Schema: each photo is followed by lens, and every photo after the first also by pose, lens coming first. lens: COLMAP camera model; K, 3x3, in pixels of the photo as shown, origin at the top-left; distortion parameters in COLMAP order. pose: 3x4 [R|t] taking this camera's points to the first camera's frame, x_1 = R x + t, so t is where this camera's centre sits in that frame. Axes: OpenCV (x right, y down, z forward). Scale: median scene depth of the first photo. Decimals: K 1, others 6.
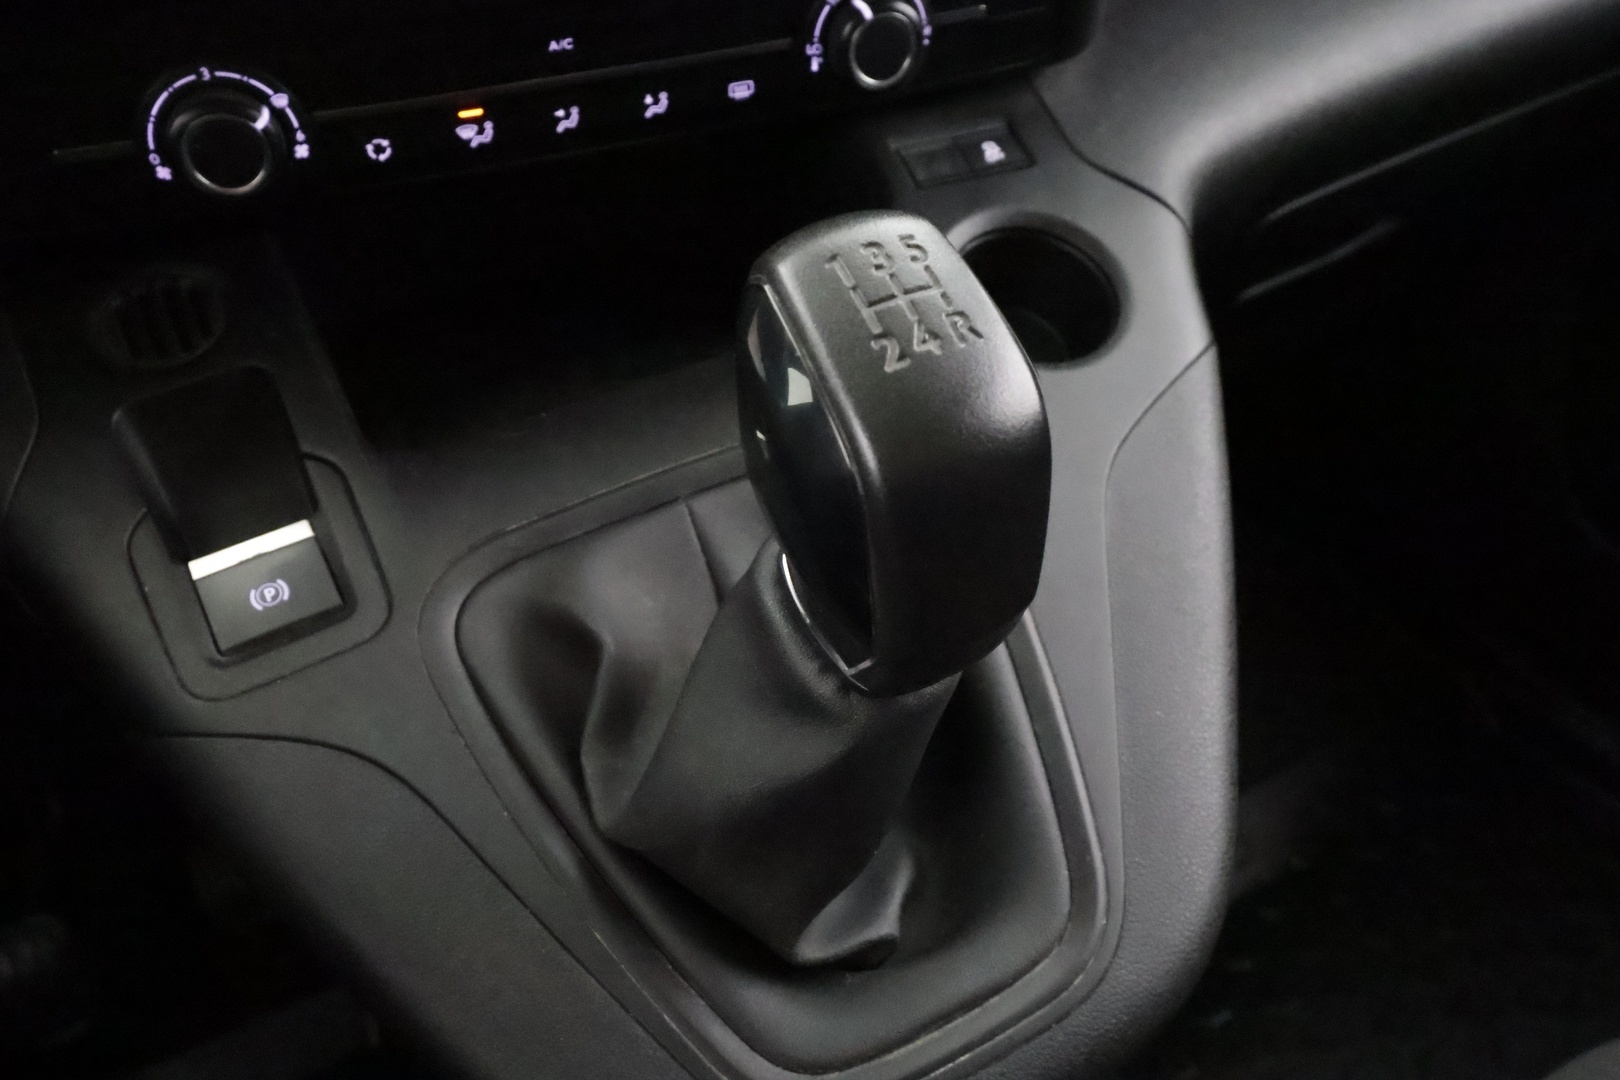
lens RADIAL K [[1321.4, 0, 814.3], [0, 1321.4, 541.5], [0, 0, 1]] dist [0.001645, 0.000578]
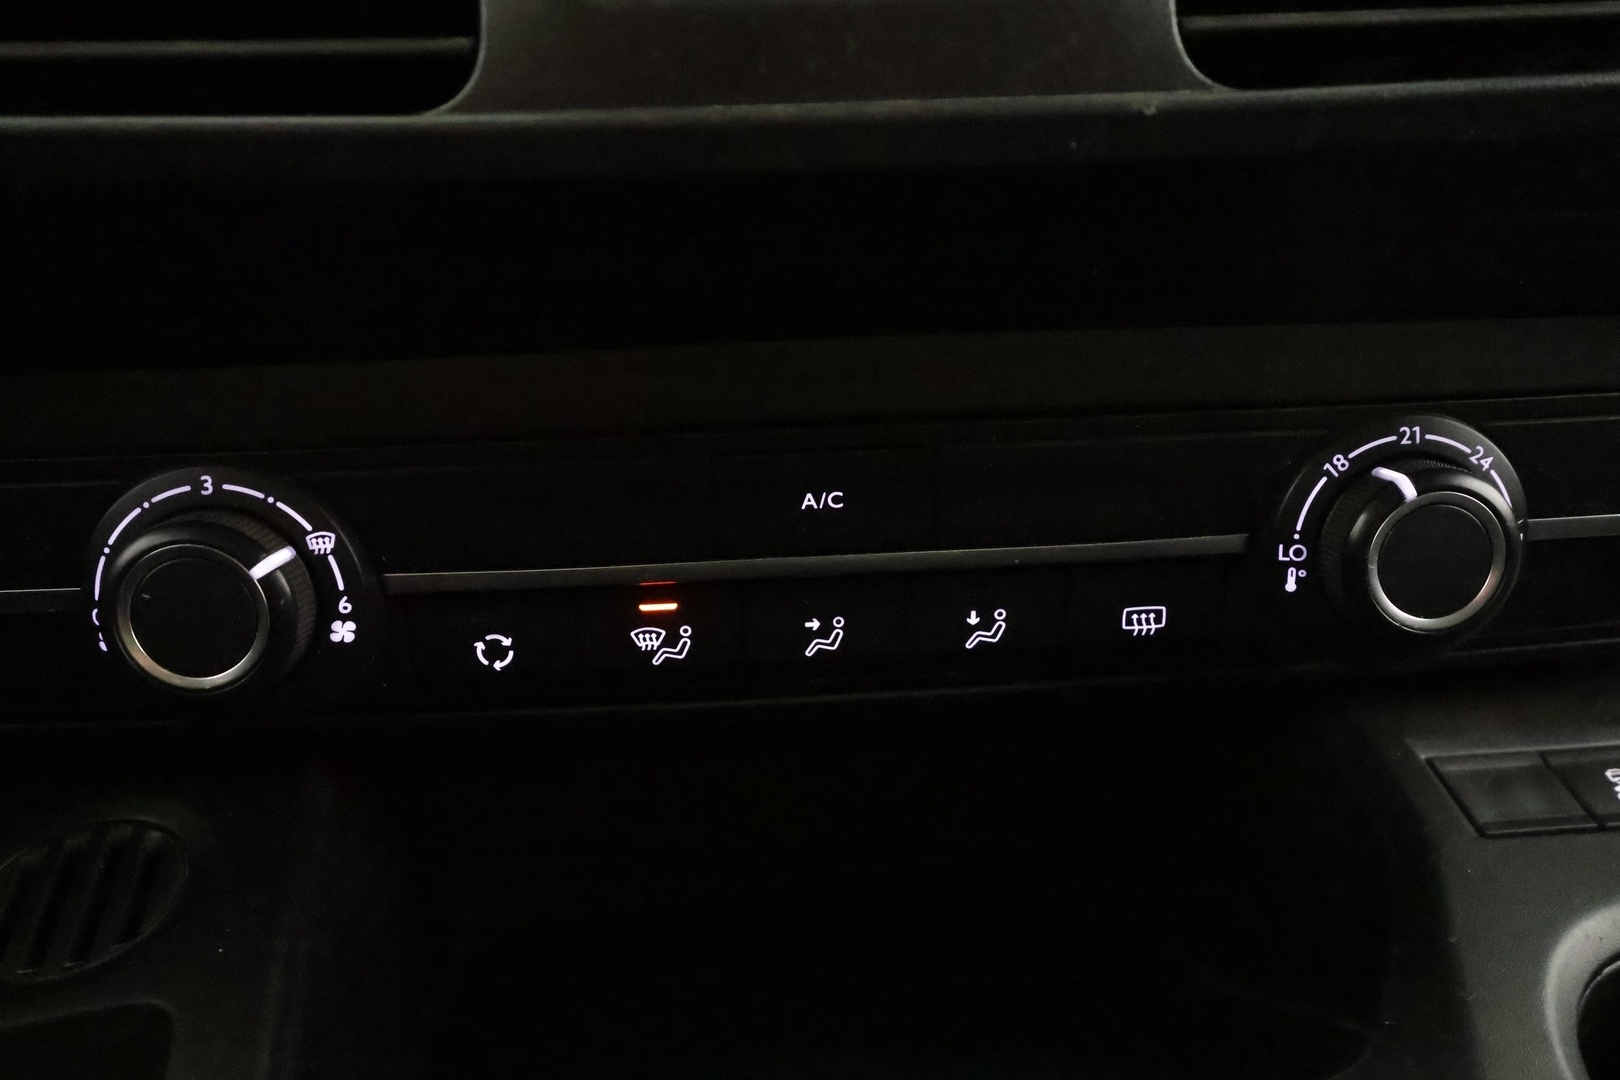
lens RADIAL K [[1321.4, 0, 808.0], [0, 1321.4, 541.9], [0, 0, 1]] dist [0.001645, 0.000578]
pose [[0.954900, 0.060268, -0.290745, -0.032815], [-0.183645, 0.889312, -0.418807, -0.121147], [0.233323, 0.453313, 0.860272, 0.509381]]
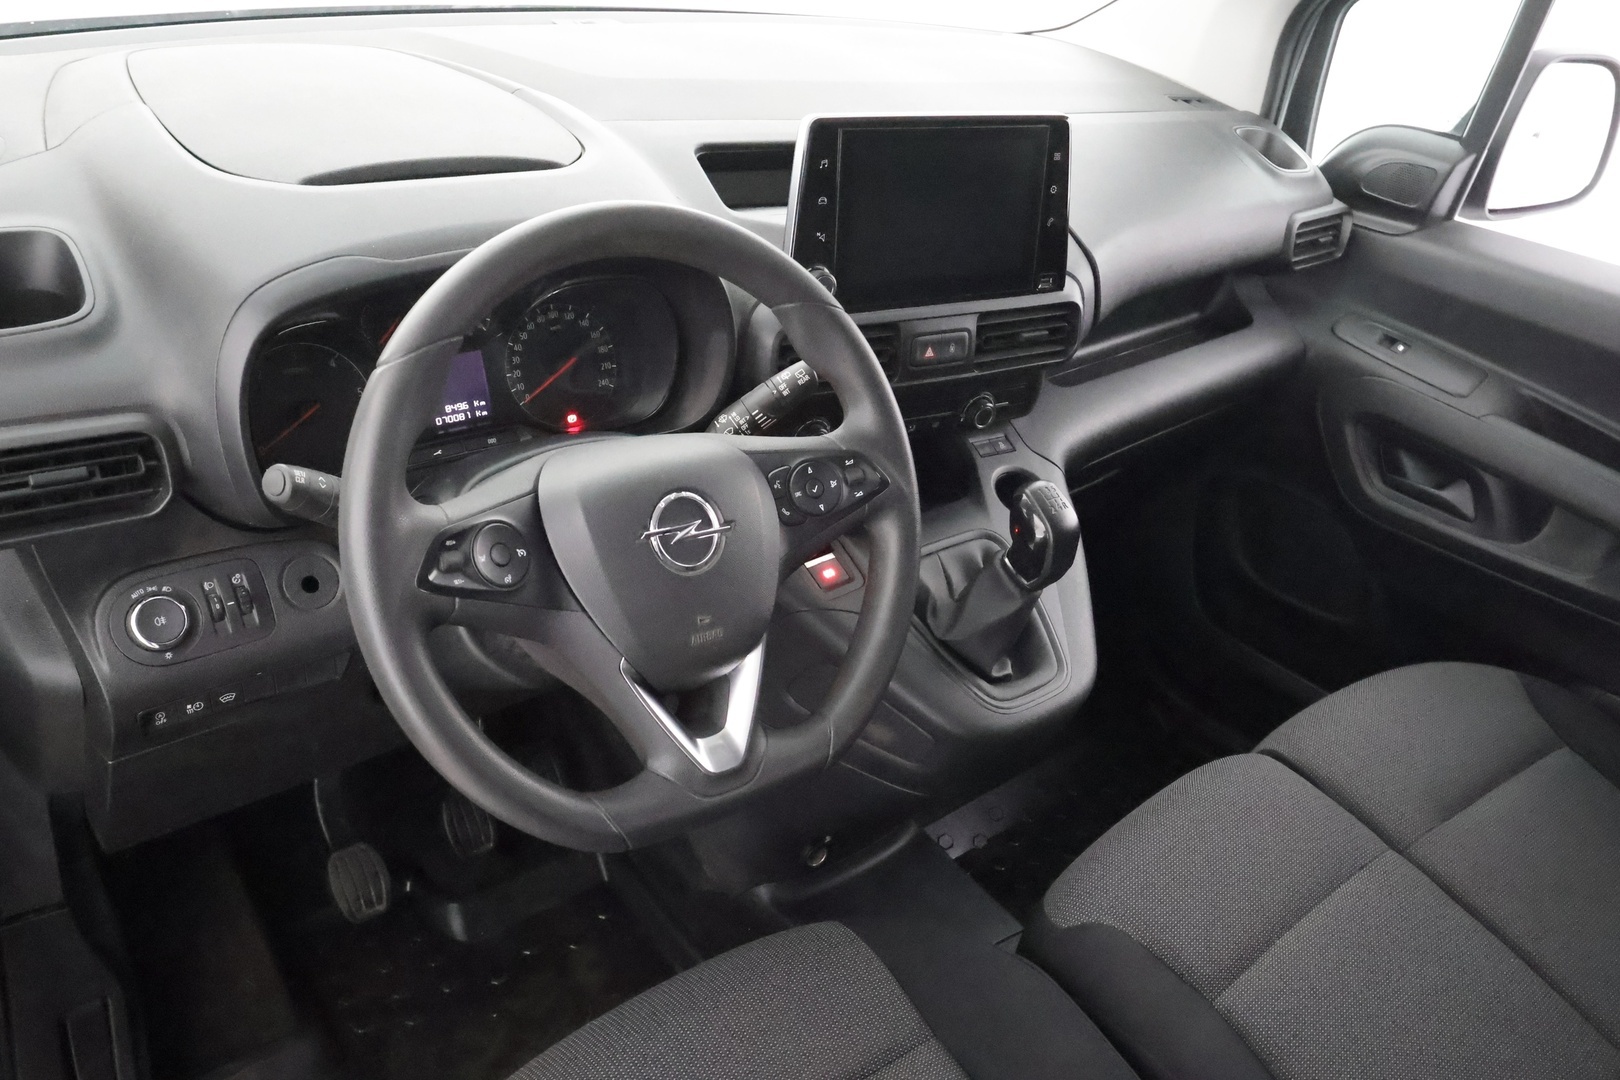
lens RADIAL K [[1321.4, 0, 810.0], [0, 1321.4, 539.9], [0, 0, 1]] dist [0.001645, 0.000578]
pose [[0.971734, 0.045751, 0.231603, -1.104462], [-0.016404, 0.991756, -0.127084, 0.340267], [-0.235508, 0.119693, 0.964474, -1.978278]]
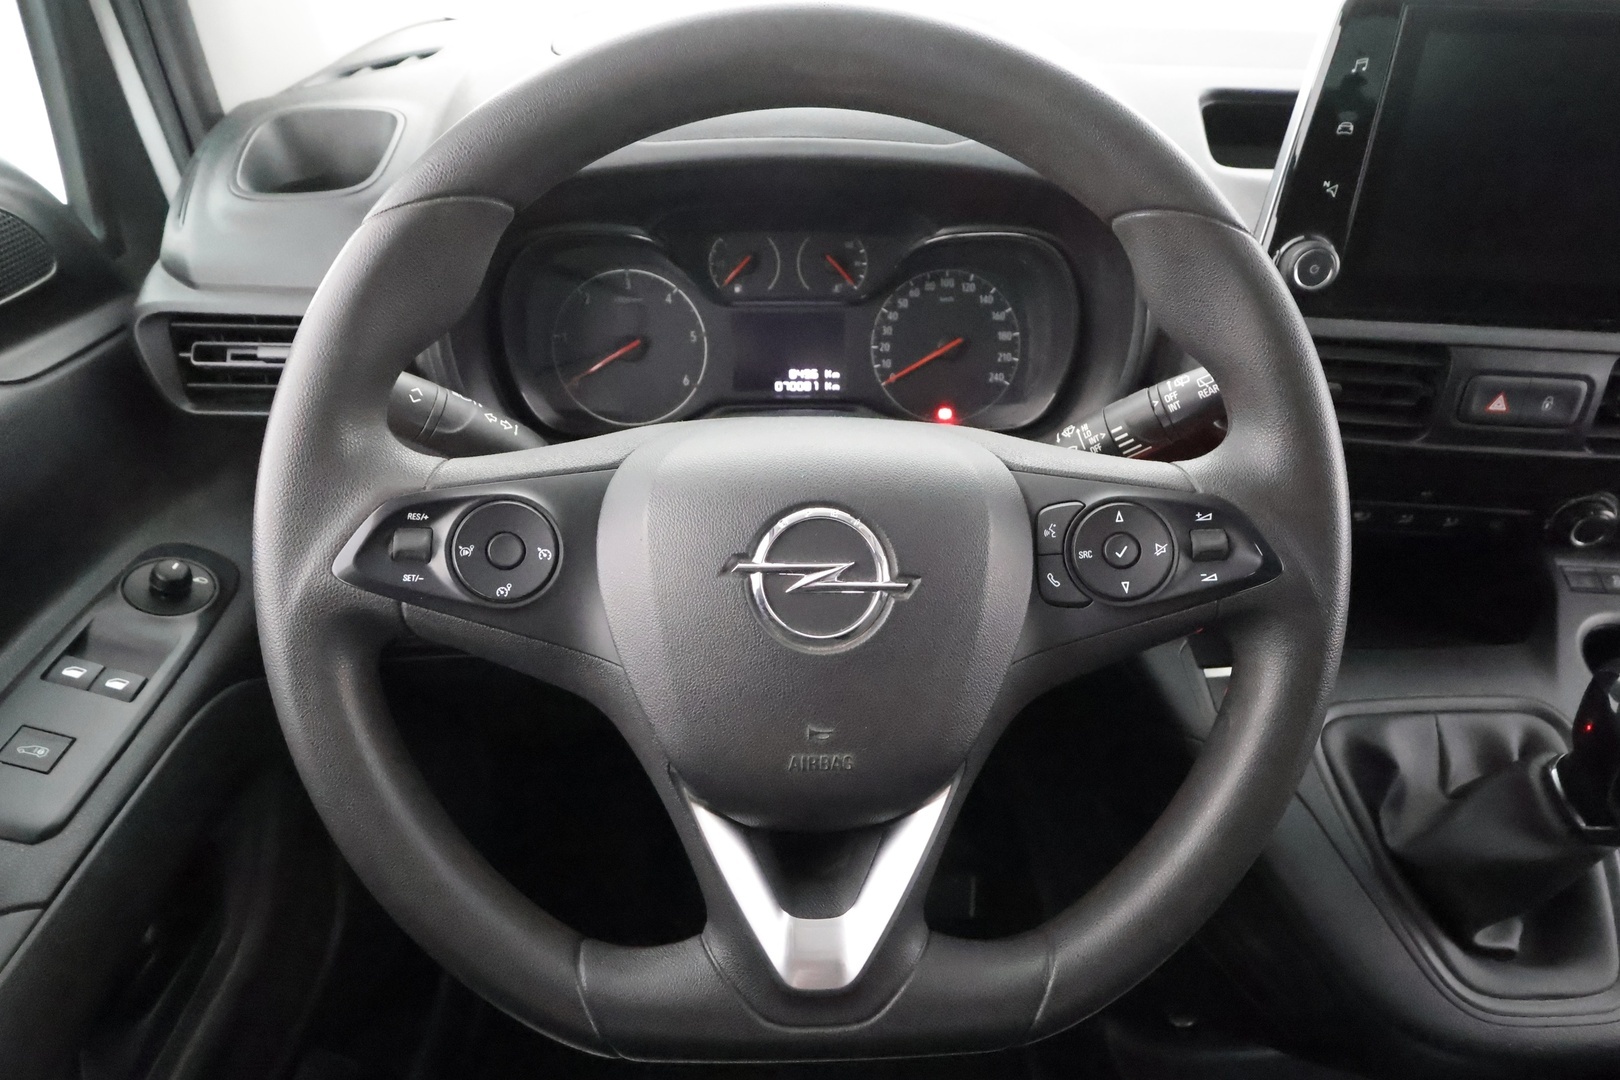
lens RADIAL K [[942.9, 0, 810.3], [0, 942.9, 543.1], [0, 0, 1]] dist [-0.014712, 0.009110]
pose [[0.895903, 0.285329, -0.340507, -0.535373], [-0.313726, 0.949033, -0.030194, 0.064656], [0.314537, 0.133877, 0.939757, -0.732556]]
